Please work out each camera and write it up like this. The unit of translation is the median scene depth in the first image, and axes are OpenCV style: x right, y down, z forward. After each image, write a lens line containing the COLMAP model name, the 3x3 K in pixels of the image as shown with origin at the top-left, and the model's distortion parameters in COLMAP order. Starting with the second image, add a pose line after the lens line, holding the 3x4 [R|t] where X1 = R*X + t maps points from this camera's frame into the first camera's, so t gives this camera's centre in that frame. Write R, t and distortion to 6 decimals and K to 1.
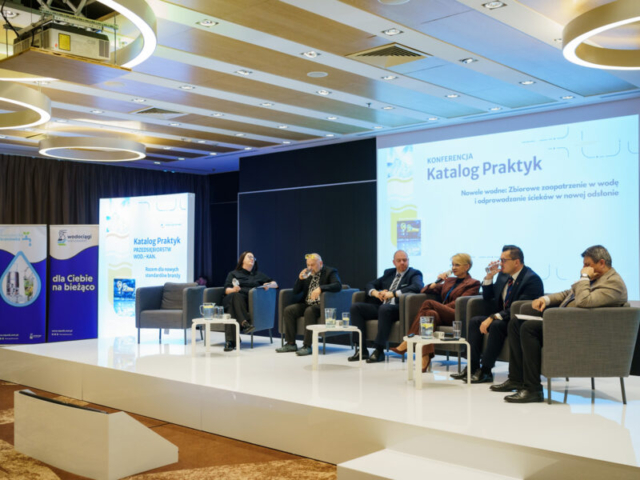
lens RADIAL K [[734.5, 0, 320.3], [0, 734.5, 236.9], [0, 0, 1]] dist [0.002570, 0.000000]
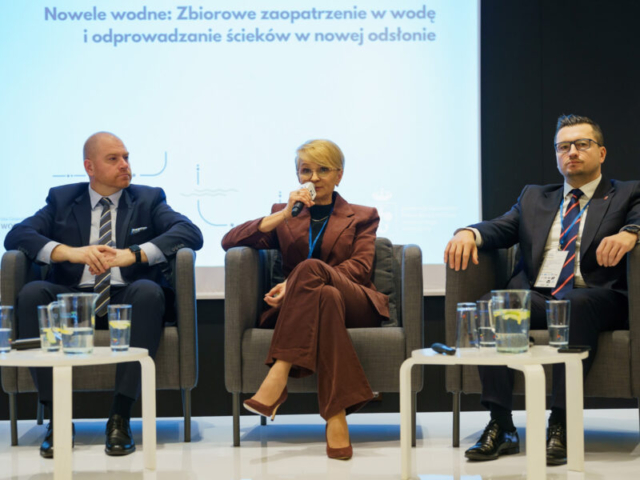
lens RADIAL K [[1390.2, 0, 321.6], [0, 1390.2, 246.1], [0, 0, 1]] dist [0.008117, 0.000000]
pose [[0.702688, -0.013410, 0.711372, -0.248589], [-0.010071, 0.999535, 0.028790, 0.044145], [-0.711427, -0.027394, 0.702226, 0.382406]]
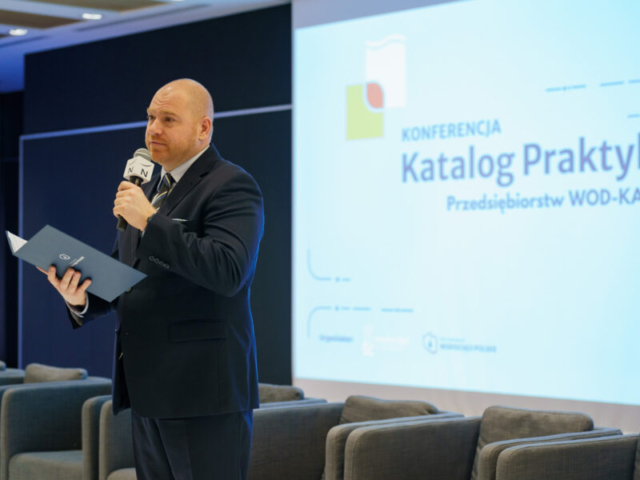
lens RADIAL K [[1519.8, 0, 319.2], [0, 1519.8, 223.5], [0, 0, 1]] dist [0.056946, 0.000000]
pose [[0.996824, -0.000107, -0.079635, 0.181651], [0.000412, 0.999993, 0.003820, -0.063245], [0.079634, -0.003841, 0.996817, 0.178864]]
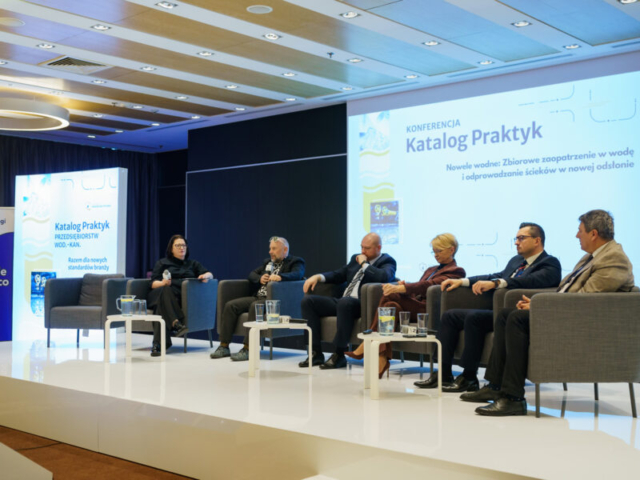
lens RADIAL K [[827.0, 0, 321.3], [0, 827.0, 237.6], [0, 0, 1]] dist [0.002222, 0.000000]
pose [[0.999881, 0.004556, 0.014731, 0.039496], [-0.004516, 0.999986, -0.002764, 0.023411], [-0.014744, 0.002697, 0.999888, 0.074536]]
